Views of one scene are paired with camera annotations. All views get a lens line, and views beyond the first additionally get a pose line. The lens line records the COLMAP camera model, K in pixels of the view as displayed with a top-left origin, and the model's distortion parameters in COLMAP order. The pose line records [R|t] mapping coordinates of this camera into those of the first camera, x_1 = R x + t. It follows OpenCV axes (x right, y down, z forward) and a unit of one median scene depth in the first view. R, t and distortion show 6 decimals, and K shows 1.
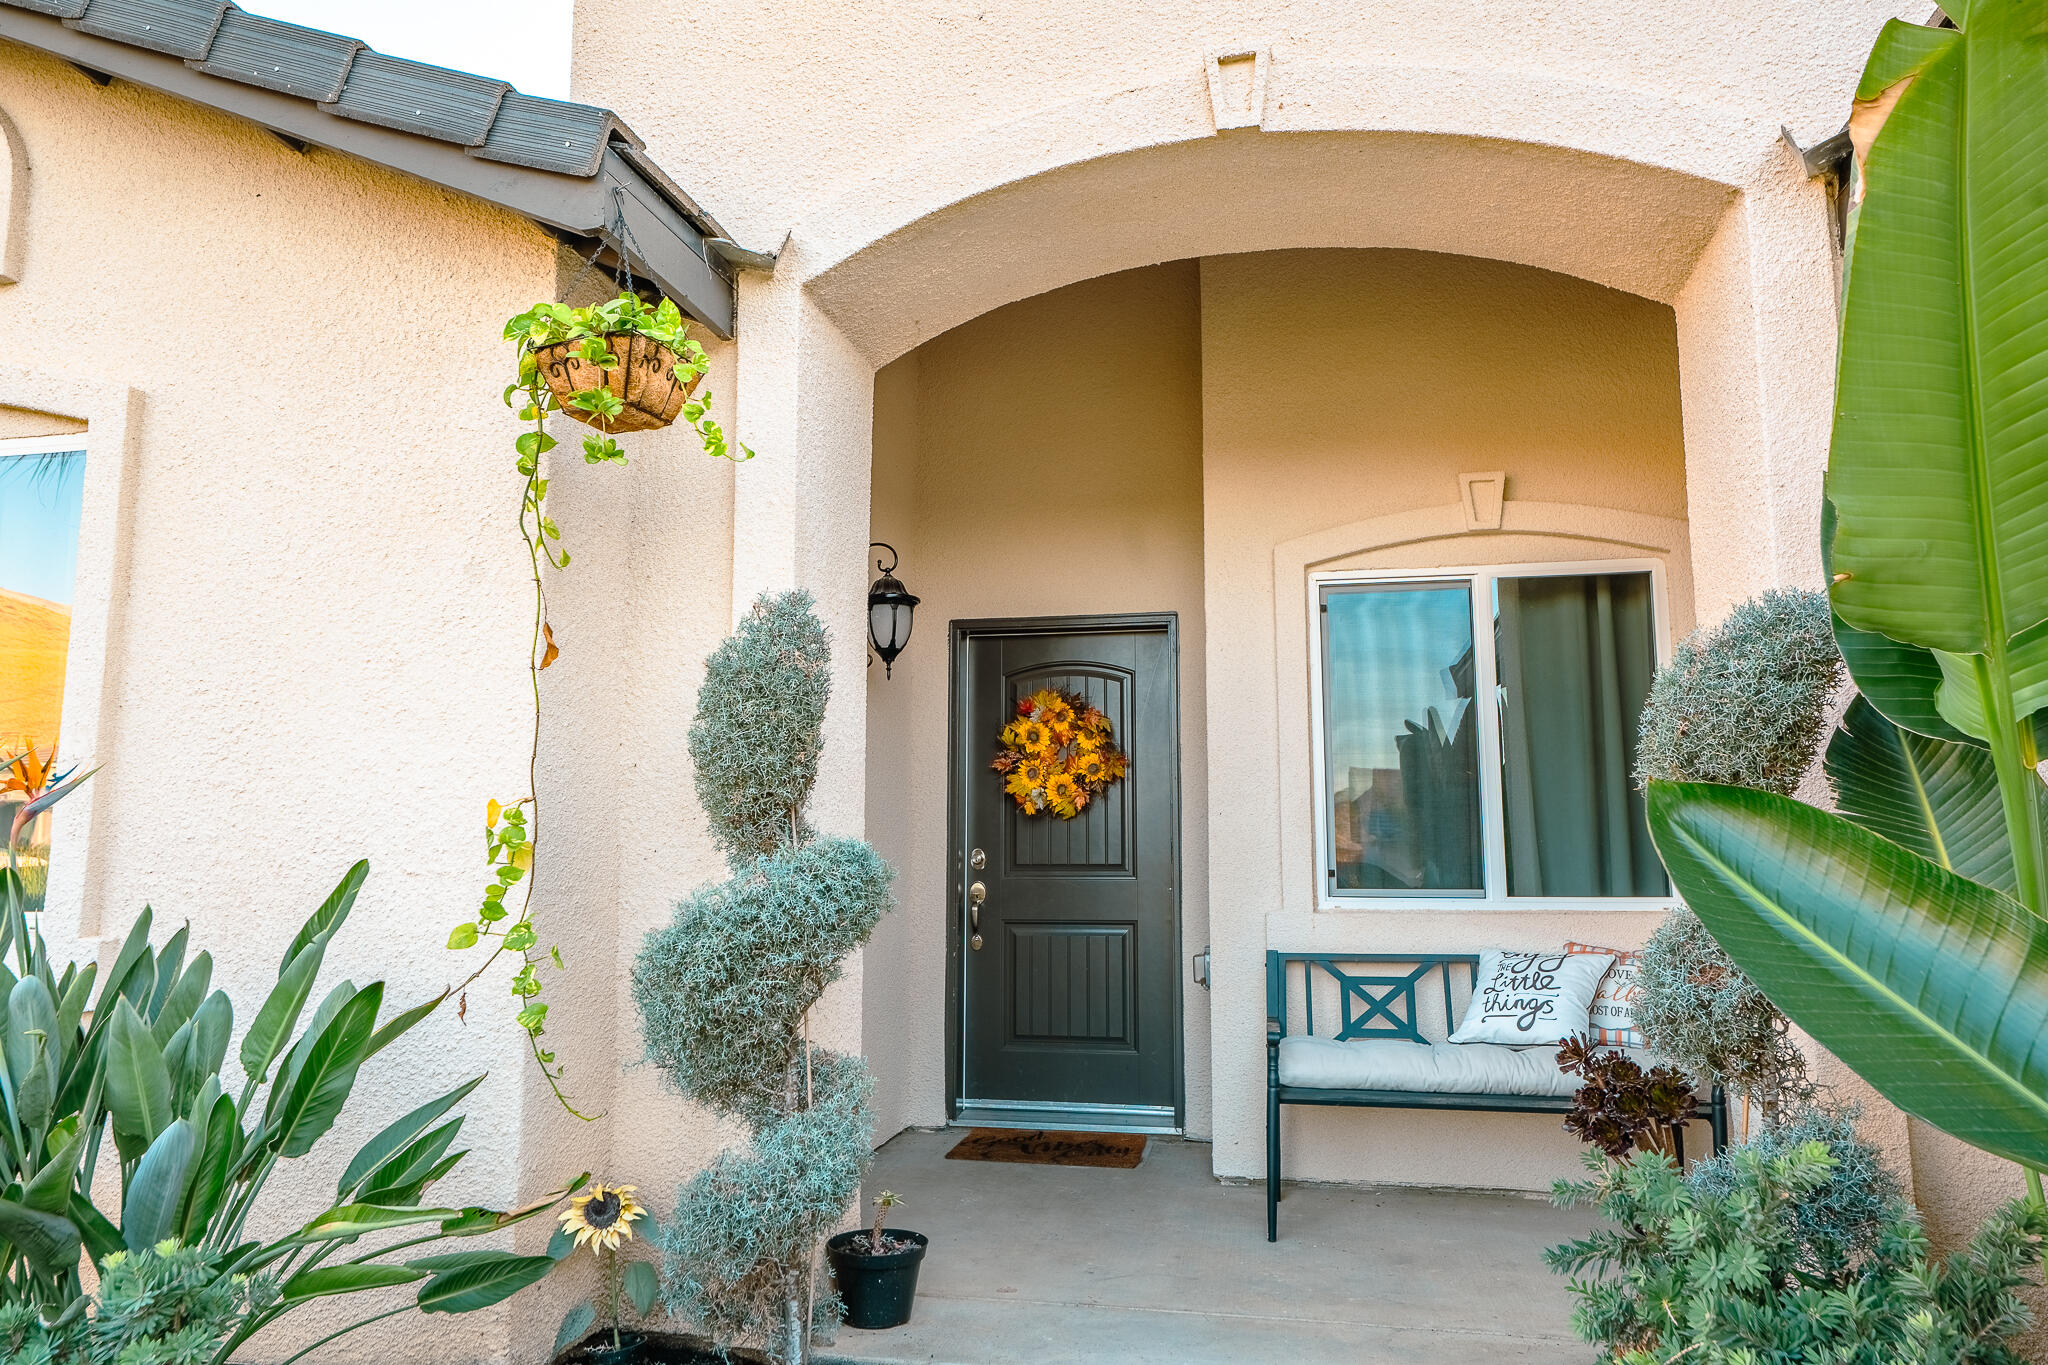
lens RADIAL K [[1334.3, 0, 1022.8], [0, 1334.3, 696.2], [0, 0, 1]] dist [0.004832, 0.001528]
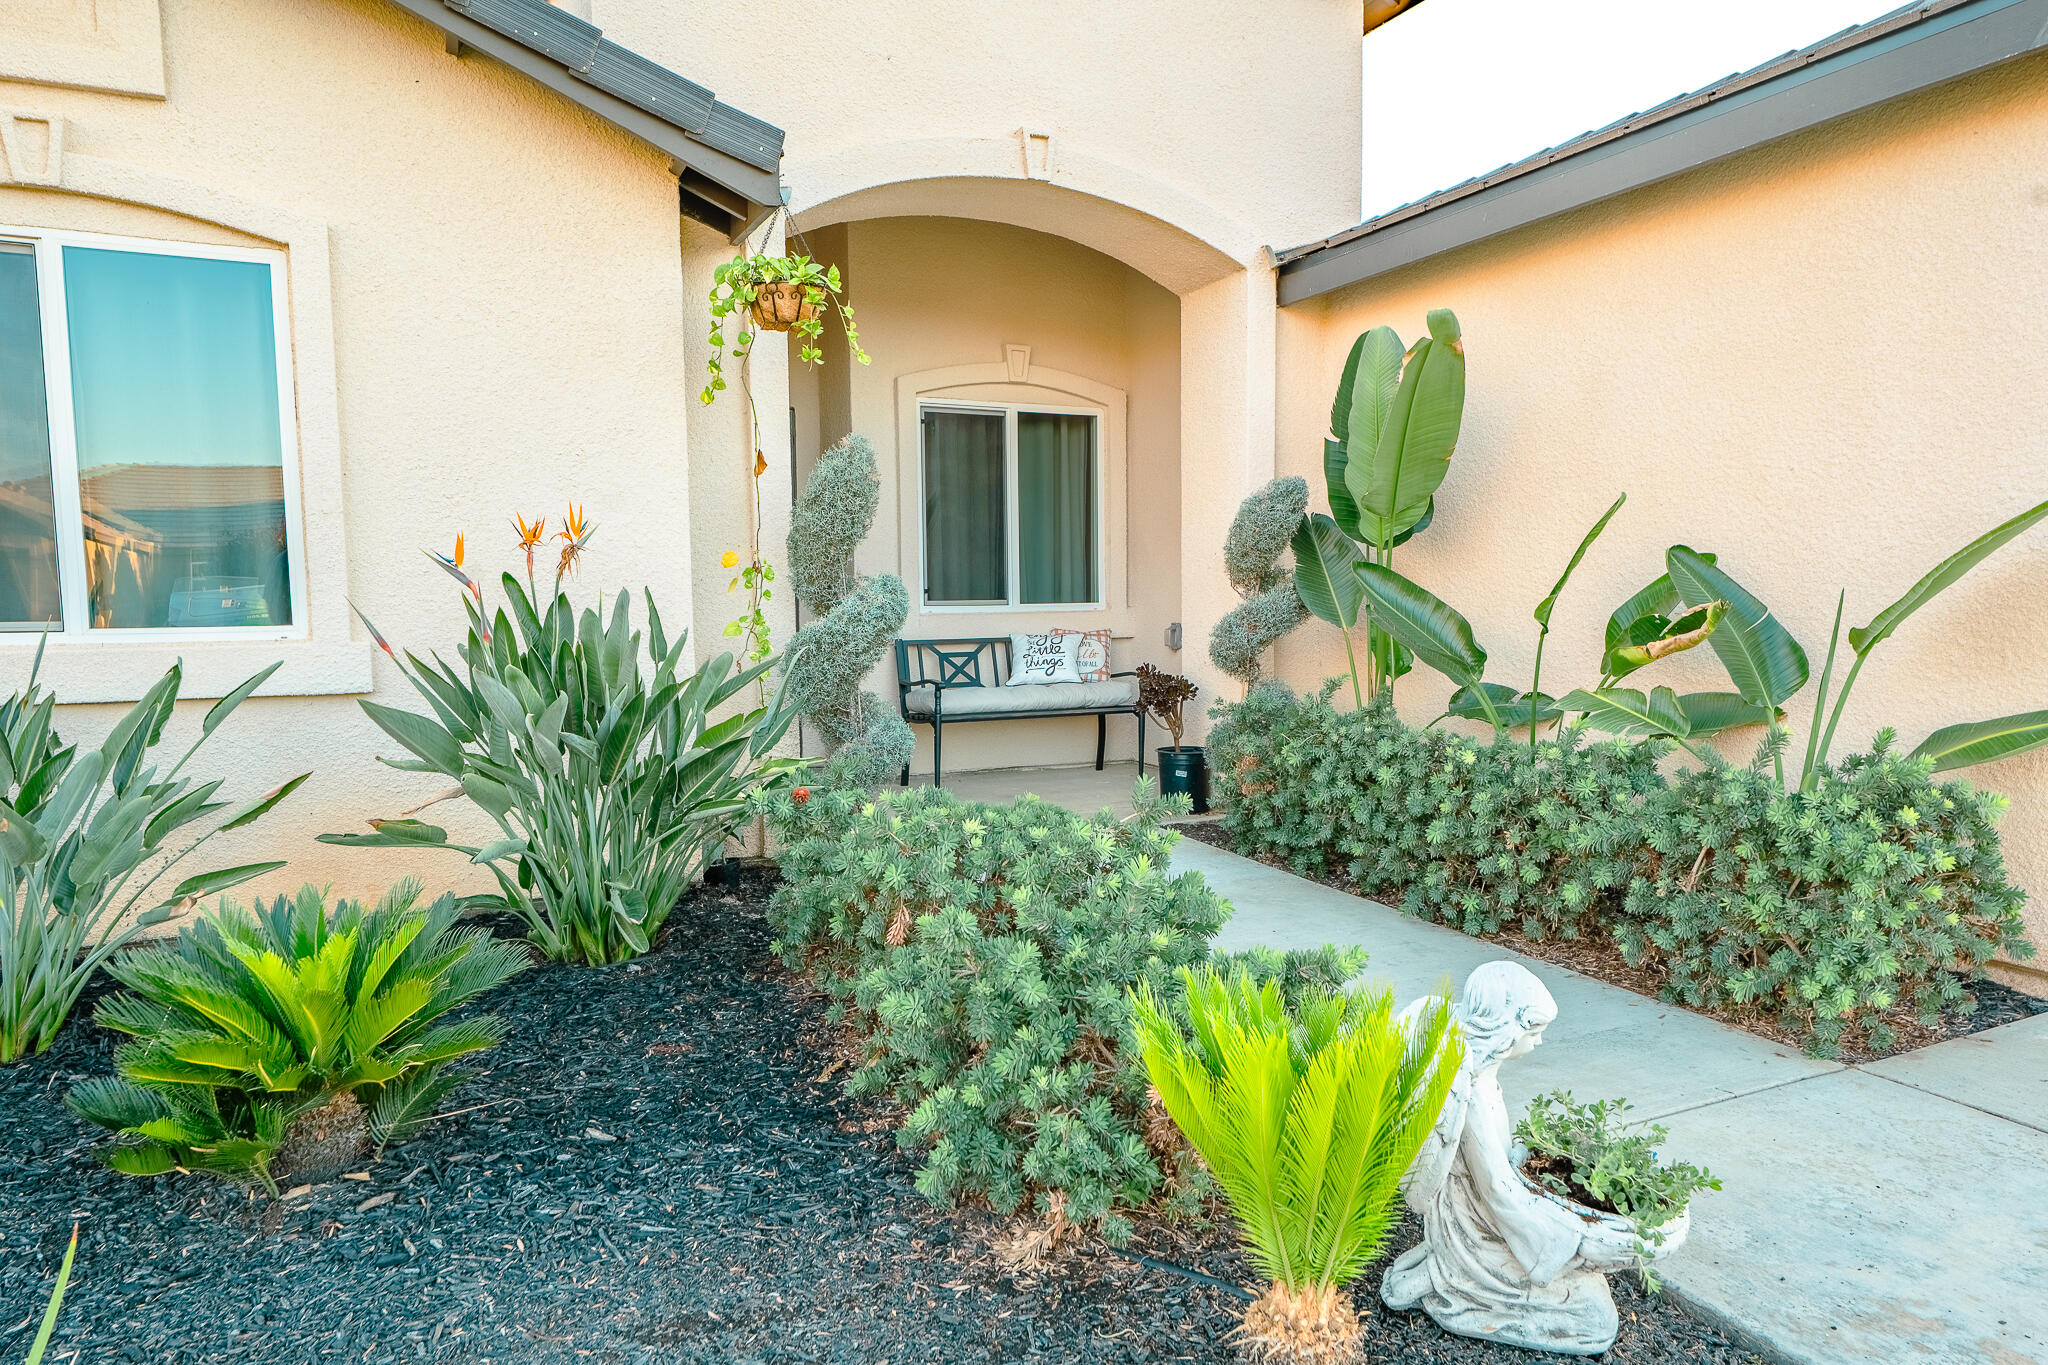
lens RADIAL K [[1271.5, 0, 1039.6], [0, 1271.5, 696.8], [0, 0, 1]] dist [0.008485, -0.000439]
pose [[0.799487, -0.057215, 0.597952, -0.580446], [-0.070898, 0.979507, 0.188517, -0.042060], [-0.596484, -0.193111, 0.779047, -0.304830]]
